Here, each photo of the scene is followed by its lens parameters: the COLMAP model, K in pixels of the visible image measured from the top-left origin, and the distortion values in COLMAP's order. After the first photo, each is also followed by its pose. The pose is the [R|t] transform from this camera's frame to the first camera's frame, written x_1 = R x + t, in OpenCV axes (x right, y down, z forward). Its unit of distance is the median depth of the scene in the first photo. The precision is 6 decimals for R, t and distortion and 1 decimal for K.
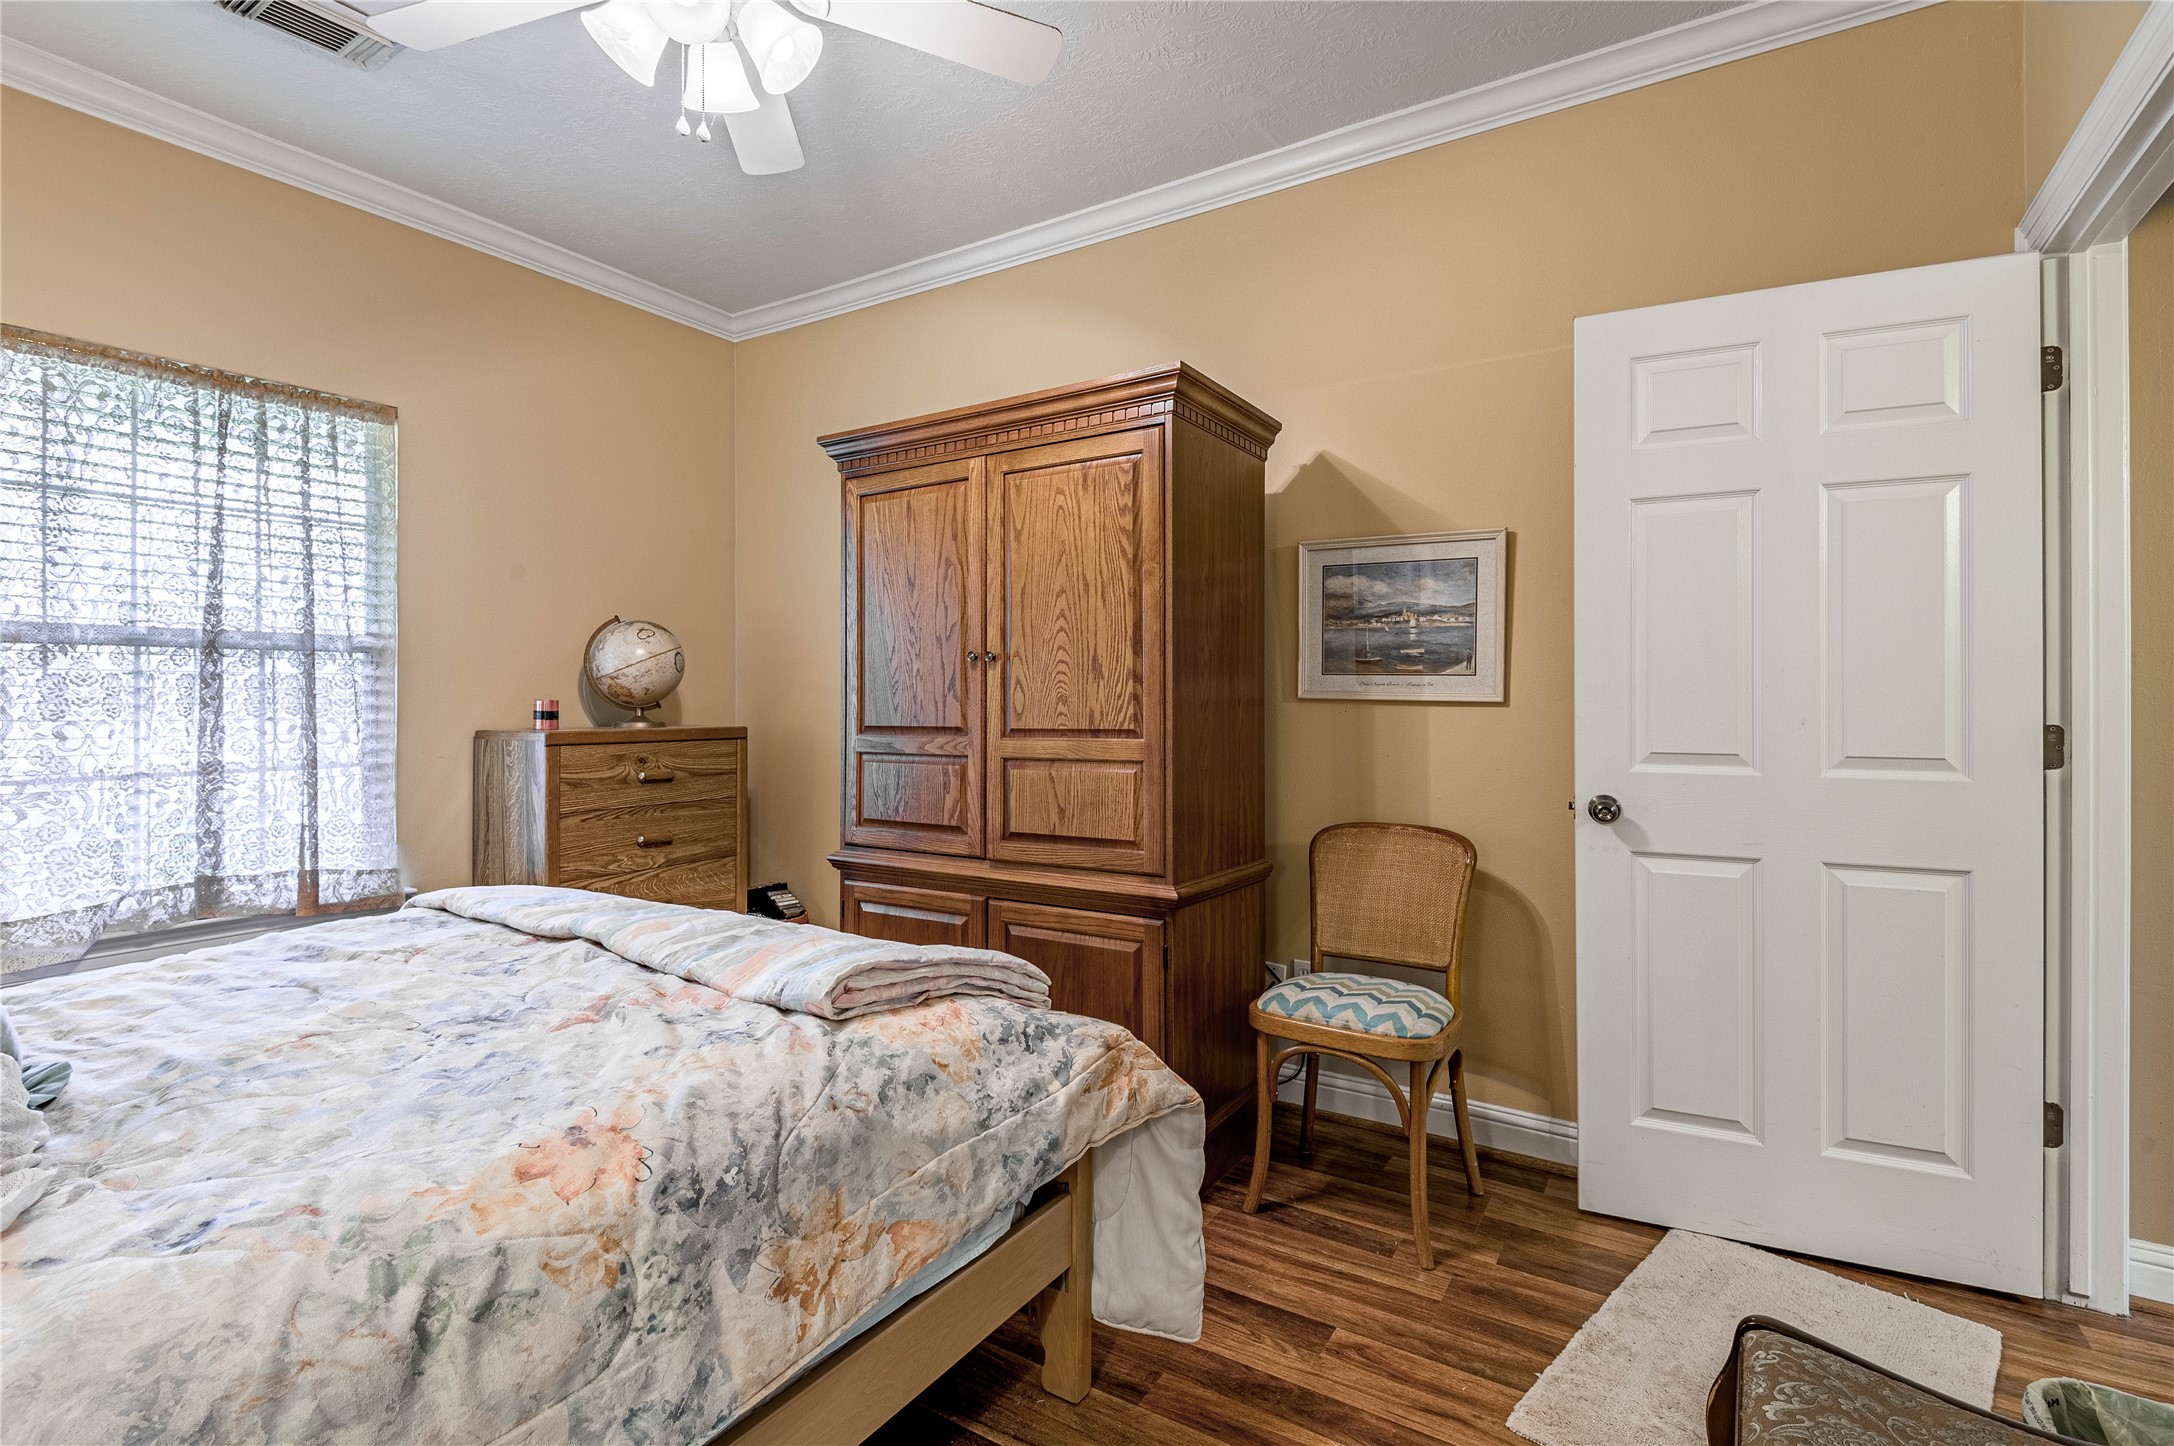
lens RADIAL K [[992.0, 0, 1087.7], [0, 992.0, 732.2], [0, 0, 1]] dist [0.017867, -0.013856]
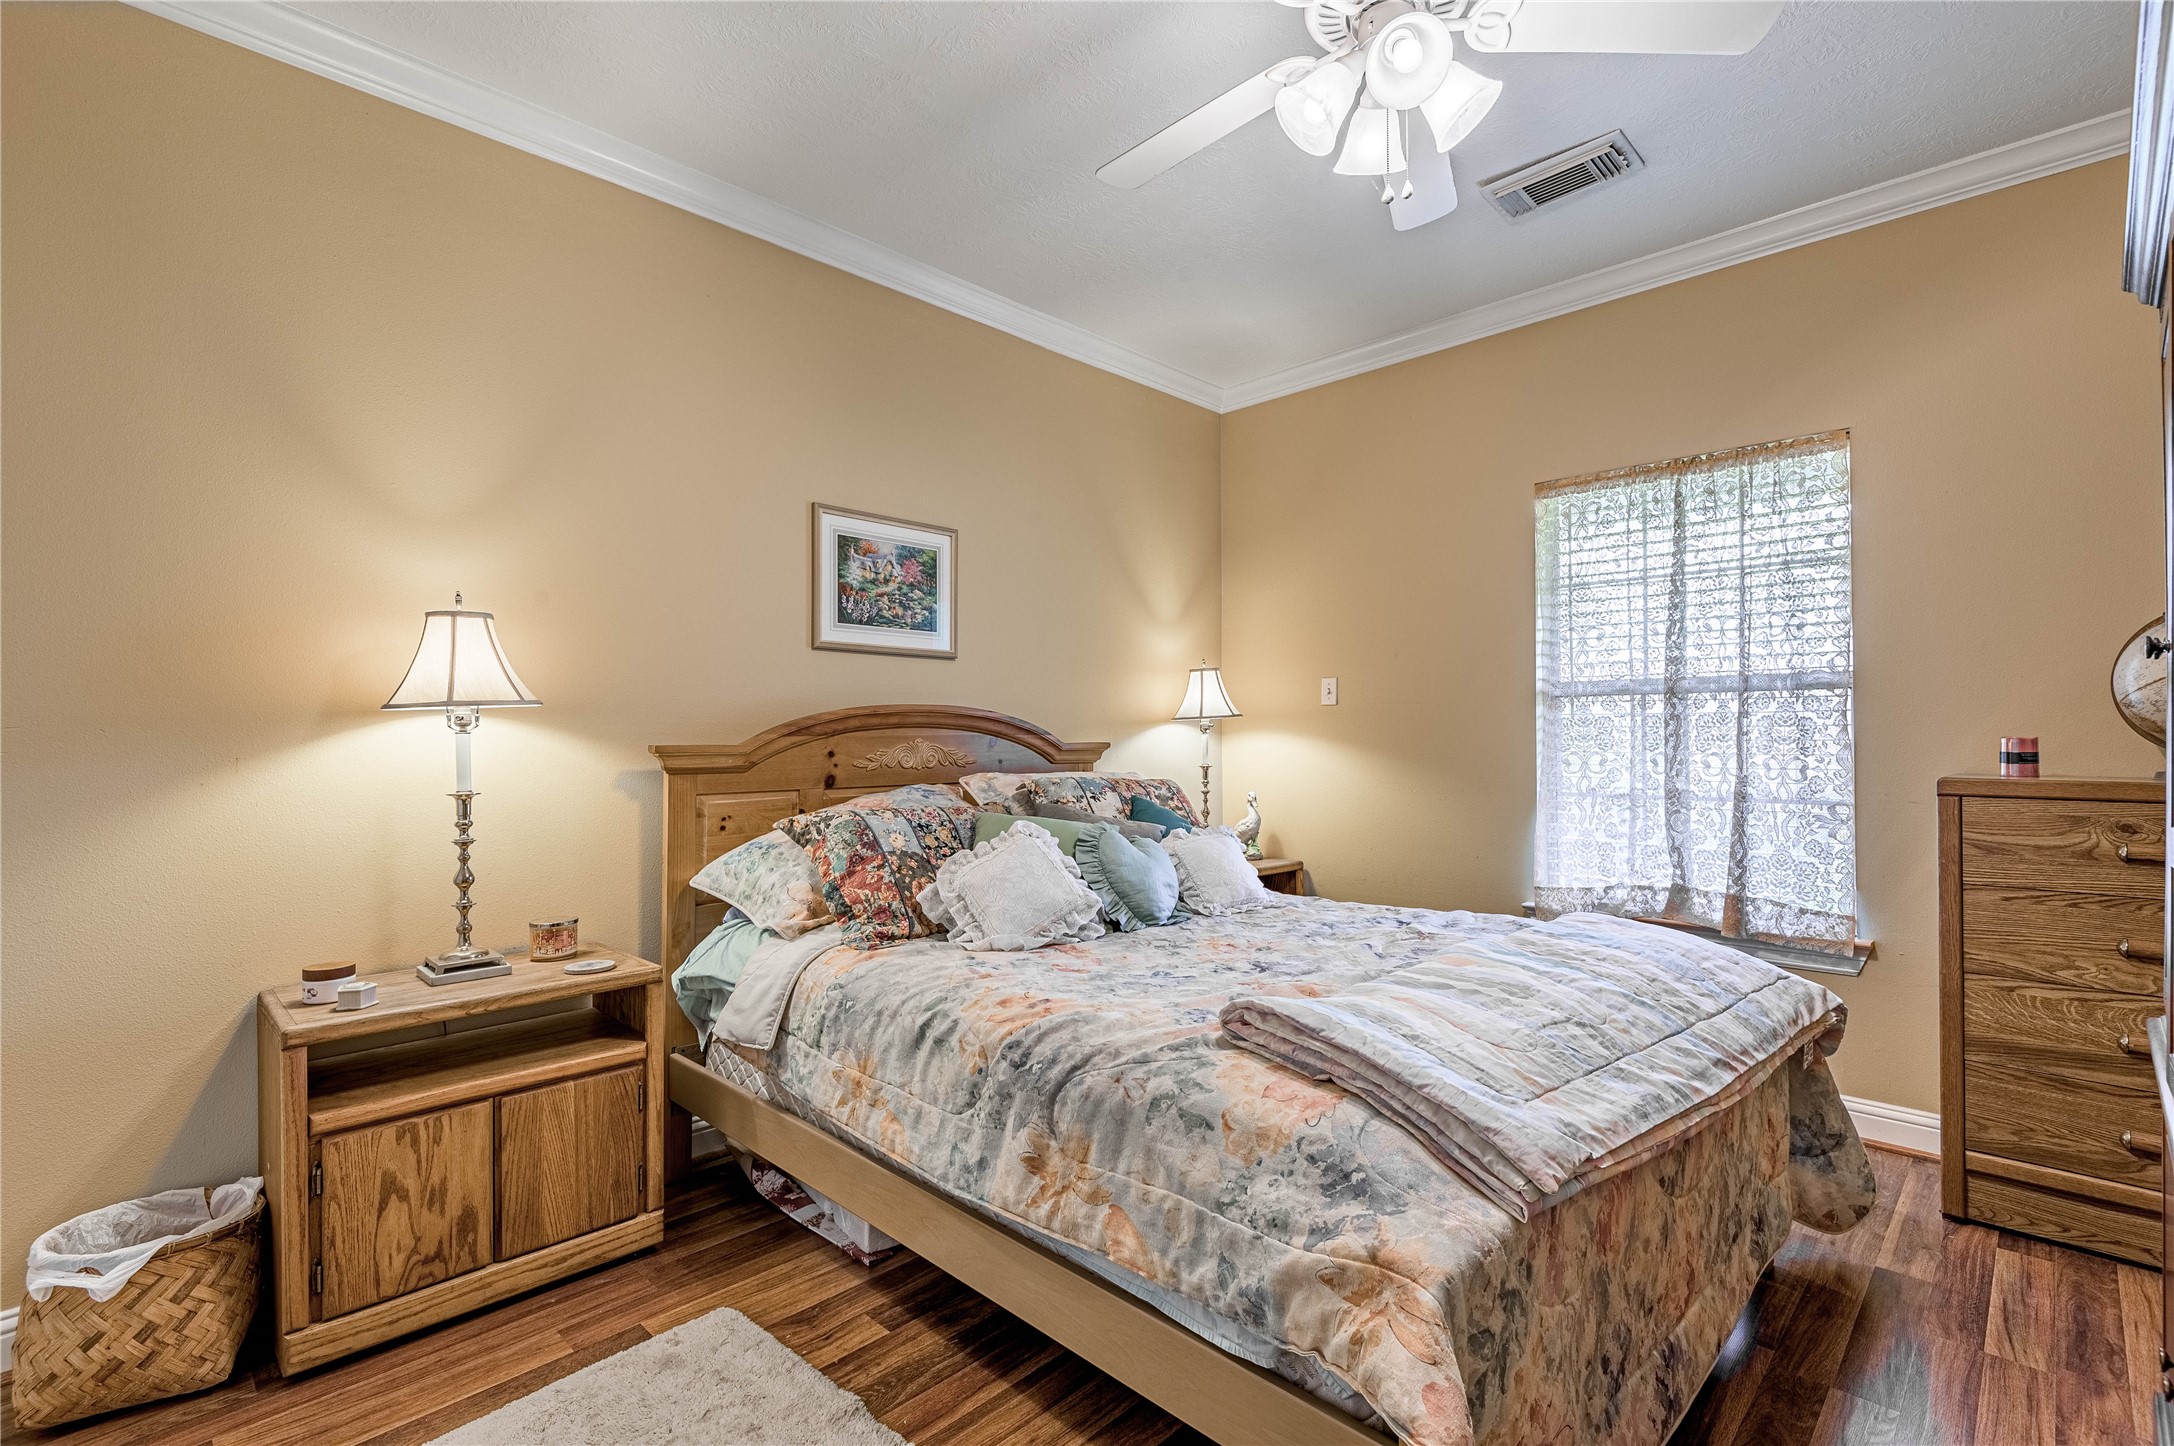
lens RADIAL K [[992.0, 0, 1087.7], [0, 992.0, 732.2], [0, 0, 1]] dist [0.017867, -0.013856]
pose [[-0.208991, -0.000811, -0.977917, 0.436296], [-0.030409, 0.999521, 0.005670, -0.023357], [0.977445, 0.030922, -0.208916, 0.564650]]
